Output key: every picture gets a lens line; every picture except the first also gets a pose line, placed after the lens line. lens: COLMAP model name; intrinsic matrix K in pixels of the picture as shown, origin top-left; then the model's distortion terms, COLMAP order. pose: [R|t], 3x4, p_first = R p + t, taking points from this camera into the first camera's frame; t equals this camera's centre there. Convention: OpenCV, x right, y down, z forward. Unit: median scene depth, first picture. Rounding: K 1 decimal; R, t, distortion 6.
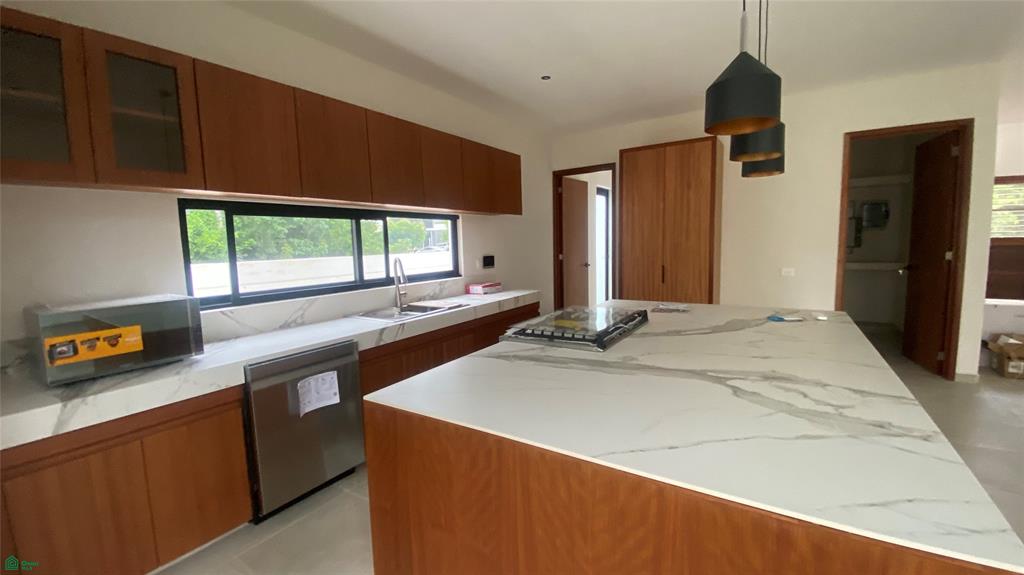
lens RADIAL K [[414.5, 0, 509.8], [0, 414.5, 288.9], [0, 0, 1]] dist [-0.022196, -0.000513]
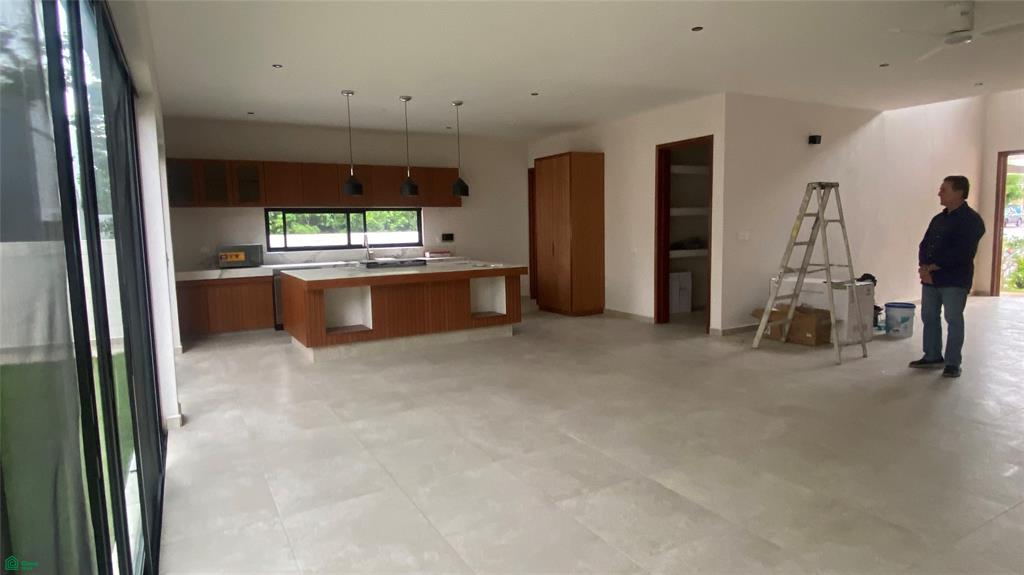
lens RADIAL K [[565.3, 0, 513.4], [0, 565.3, 285.6], [0, 0, 1]] dist [-0.000507, 0.000208]
pose [[0.898162, 0.055348, -0.436167, 1.509139], [-0.053329, 0.998434, 0.016882, 0.085526], [0.436418, 0.008097, 0.899708, -1.056893]]
